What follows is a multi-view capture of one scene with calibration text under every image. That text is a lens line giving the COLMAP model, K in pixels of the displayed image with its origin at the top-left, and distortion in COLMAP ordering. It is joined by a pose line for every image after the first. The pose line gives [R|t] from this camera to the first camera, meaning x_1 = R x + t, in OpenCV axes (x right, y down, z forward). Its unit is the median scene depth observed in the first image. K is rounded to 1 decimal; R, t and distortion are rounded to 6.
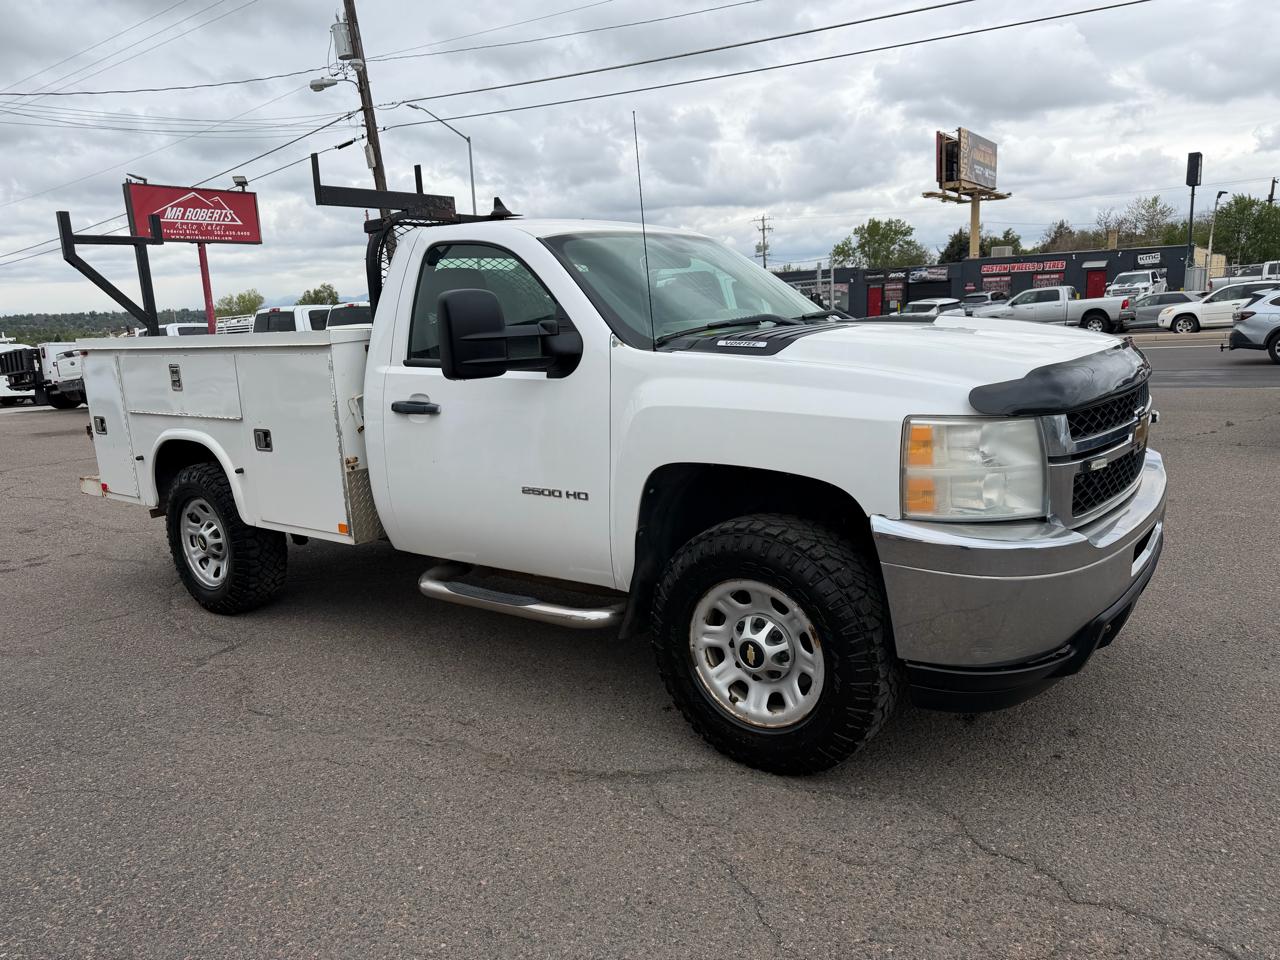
lens RADIAL K [[910.5, 0, 639.3], [0, 910.5, 470.8], [0, 0, 1]] dist [-0.003368, -0.000857]
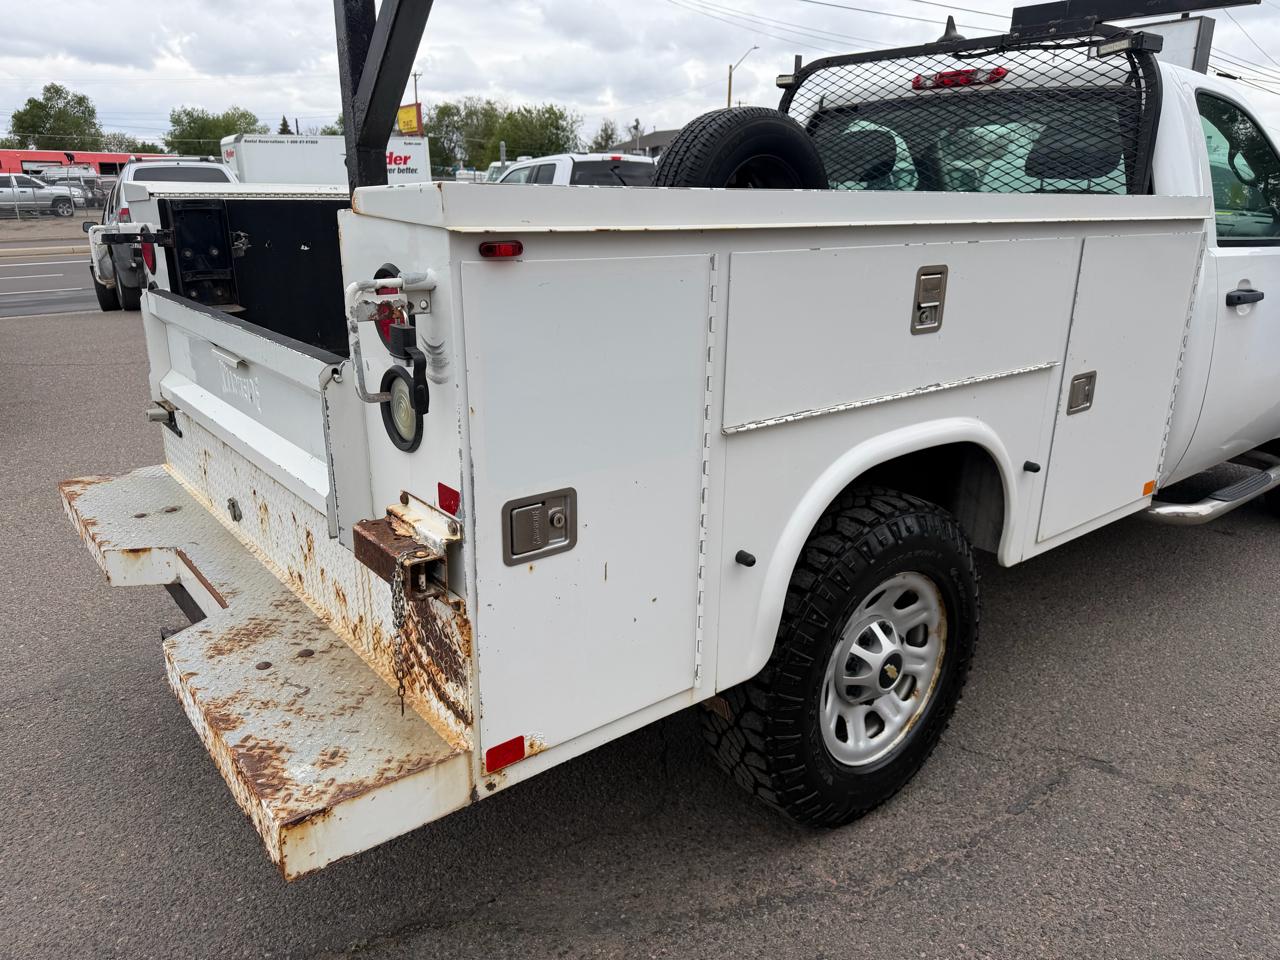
lens RADIAL K [[895.4, 0, 621.2], [0, 895.4, 476.3], [0, 0, 1]] dist [0.023817, -0.031274]
pose [[0.268524, -0.241180, 0.932592, -0.200464], [0.150679, 0.966748, 0.206628, -0.027735], [-0.951415, 0.085037, 0.295936, 0.219306]]
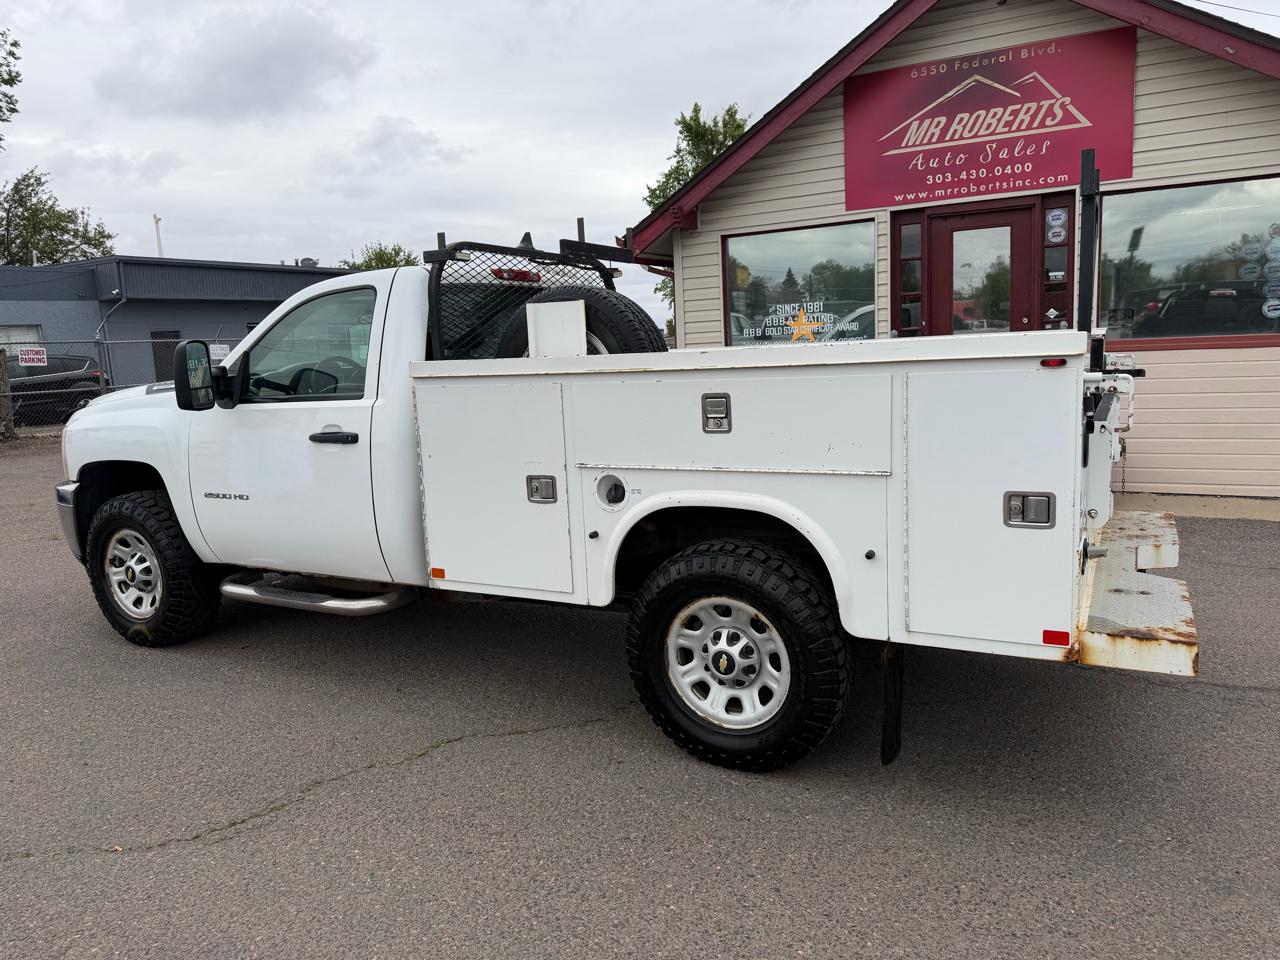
lens RADIAL K [[895.5, 0, 640.0], [0, 895.5, 480.0], [0, 0, 1]] dist [0.078942, -0.135453]
pose [[-0.987147, 0.107340, -0.118399, -0.026332], [0.063601, 0.943529, 0.325128, -0.073746], [0.146612, 0.313419, -0.938229, 0.418649]]
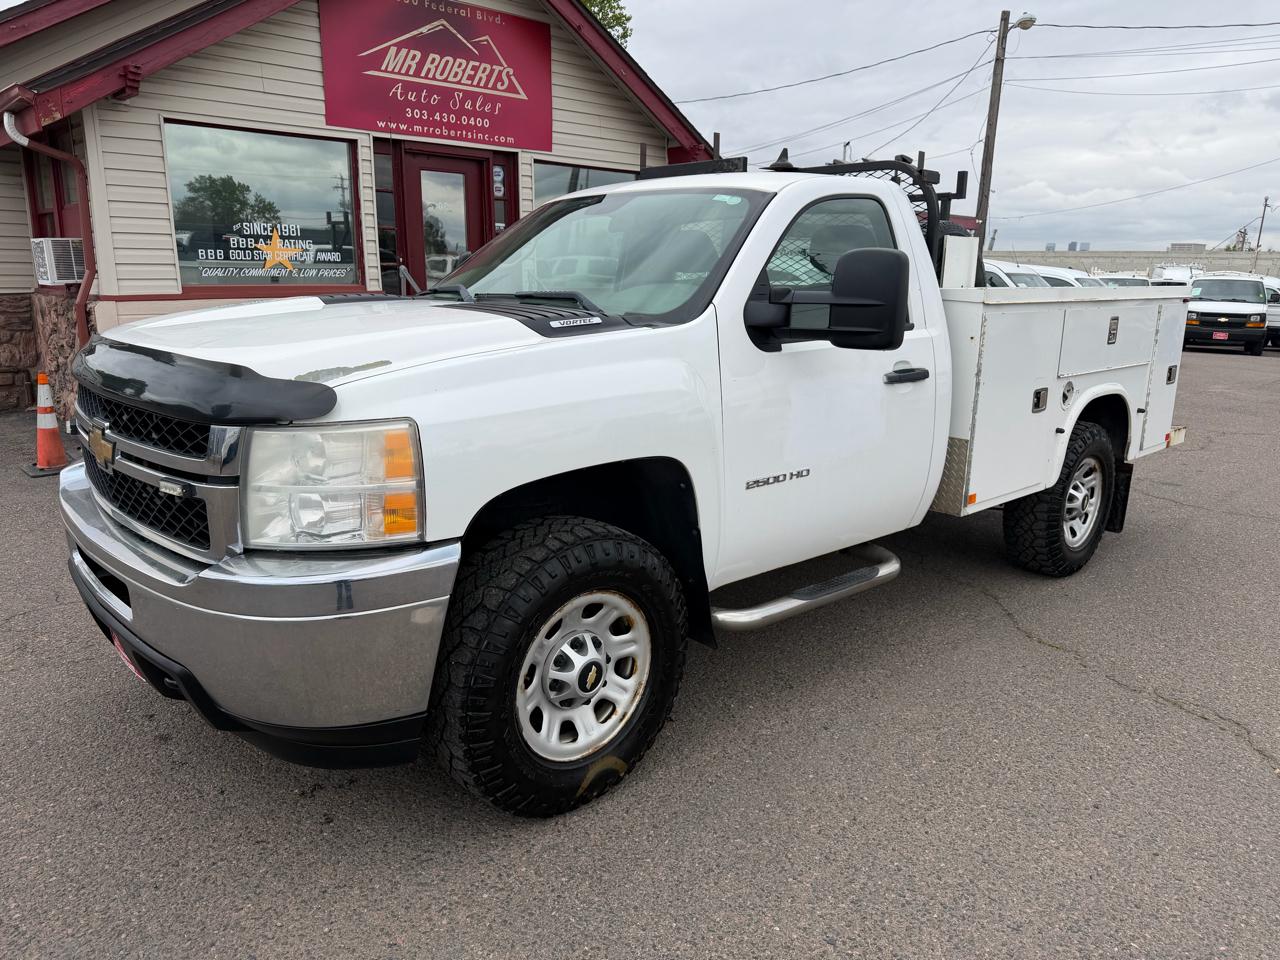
lens RADIAL K [[906.5, 0, 636.1], [0, 906.5, 468.5], [0, 0, 1]] dist [0.042223, -0.049352]
pose [[-0.203039, 0.251225, -0.946394, 0.172643], [-0.180344, 0.940397, 0.288324, -0.048612], [0.962420, 0.229217, -0.145630, 0.219702]]
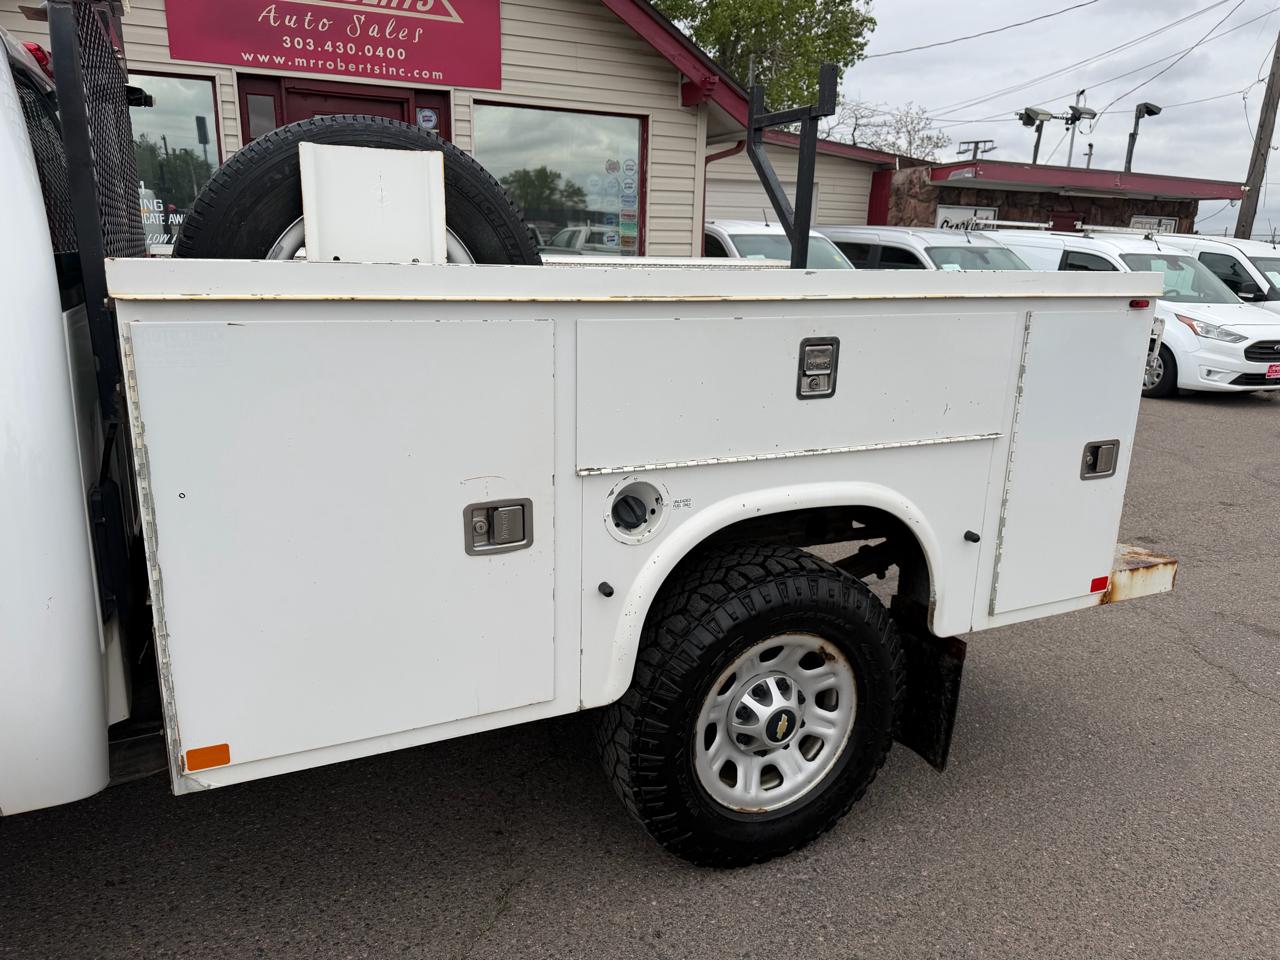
lens RADIAL K [[905.3, 0, 640.0], [0, 905.3, 480.0], [0, 0, 1]] dist [0.031931, -0.036099]
pose [[-0.481064, 0.252676, -0.839483, 0.033344], [-0.160777, 0.915897, 0.367809, -0.058194], [0.861817, 0.311910, -0.399981, 0.311684]]
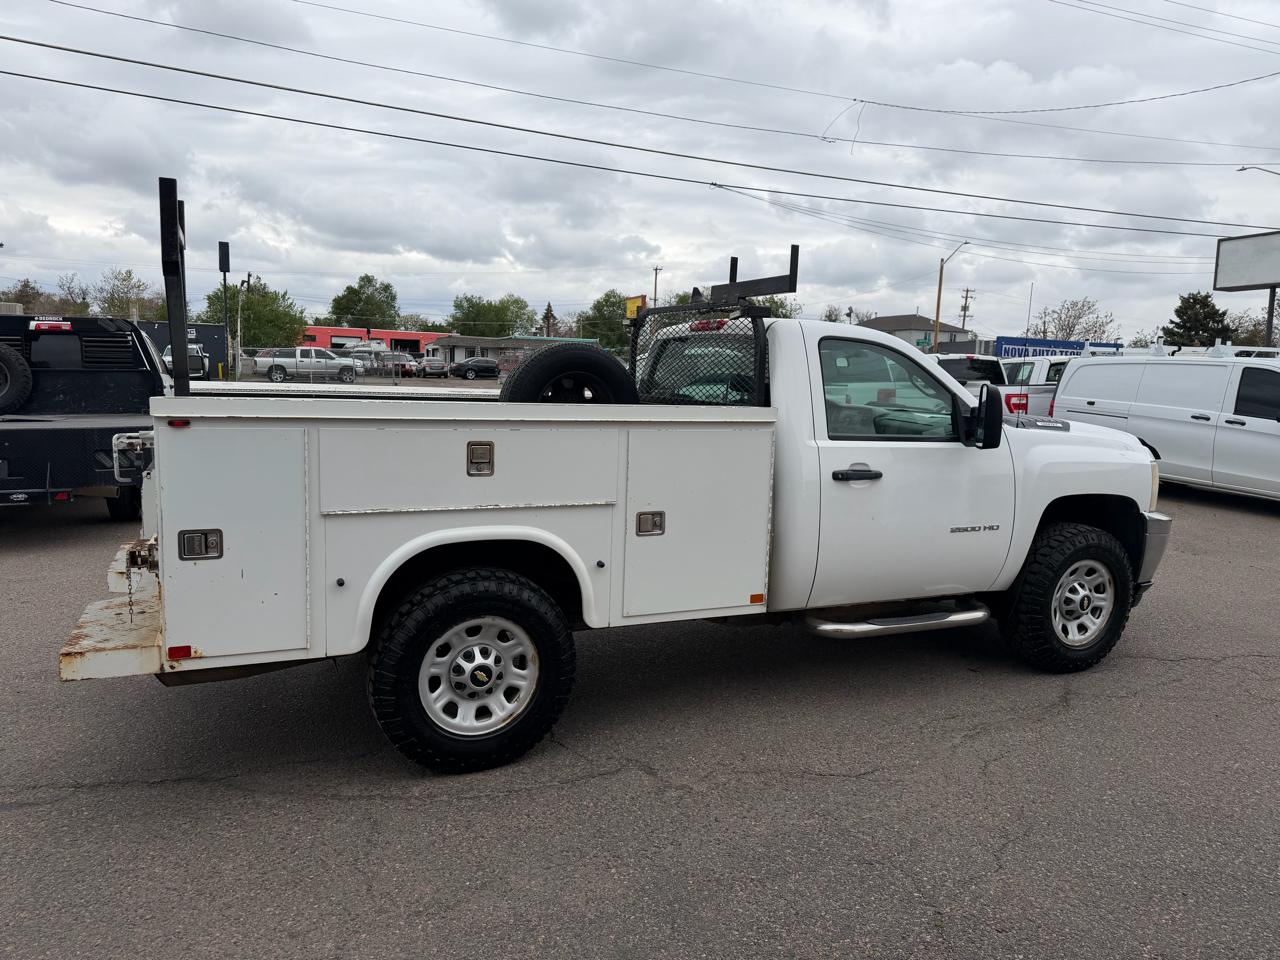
lens RADIAL K [[884.1, 0, 636.3], [0, 884.1, 481.1], [0, 0, 1]] dist [0.126550, -0.208752]
pose [[0.489461, -0.047433, 0.870734, -0.233199], [0.101163, 0.994866, -0.002671, -0.014751], [-0.866138, 0.089393, 0.491746, 0.114076]]
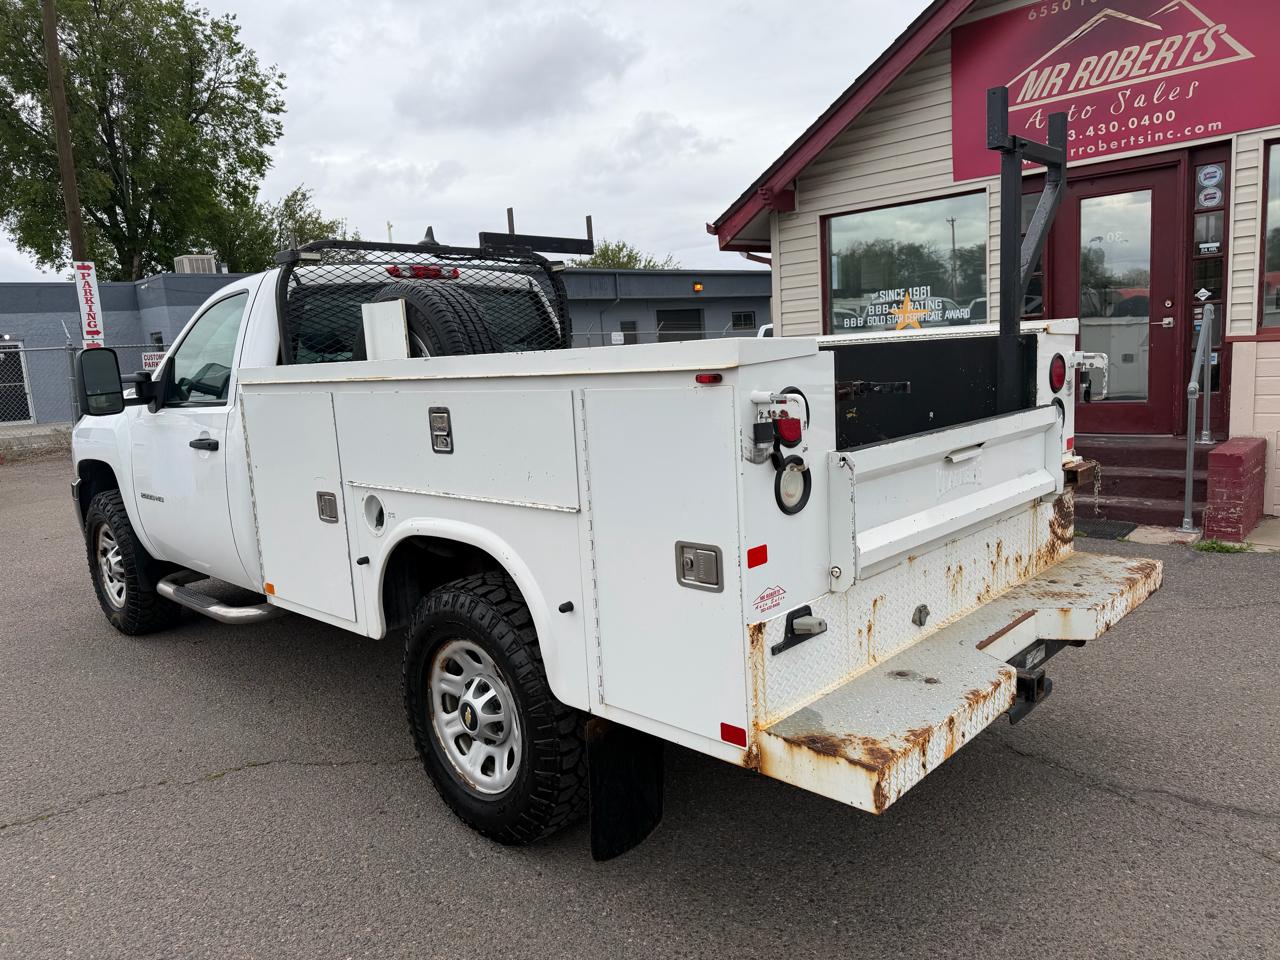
lens RADIAL K [[905.3, 0, 640.0], [0, 905.3, 480.0], [0, 0, 1]] dist [0.031931, -0.036099]
pose [[-0.985975, 0.080169, 0.146377, -0.099369], [0.122772, 0.942523, 0.310769, -0.065780], [-0.113049, 0.324382, -0.939147, 0.399934]]
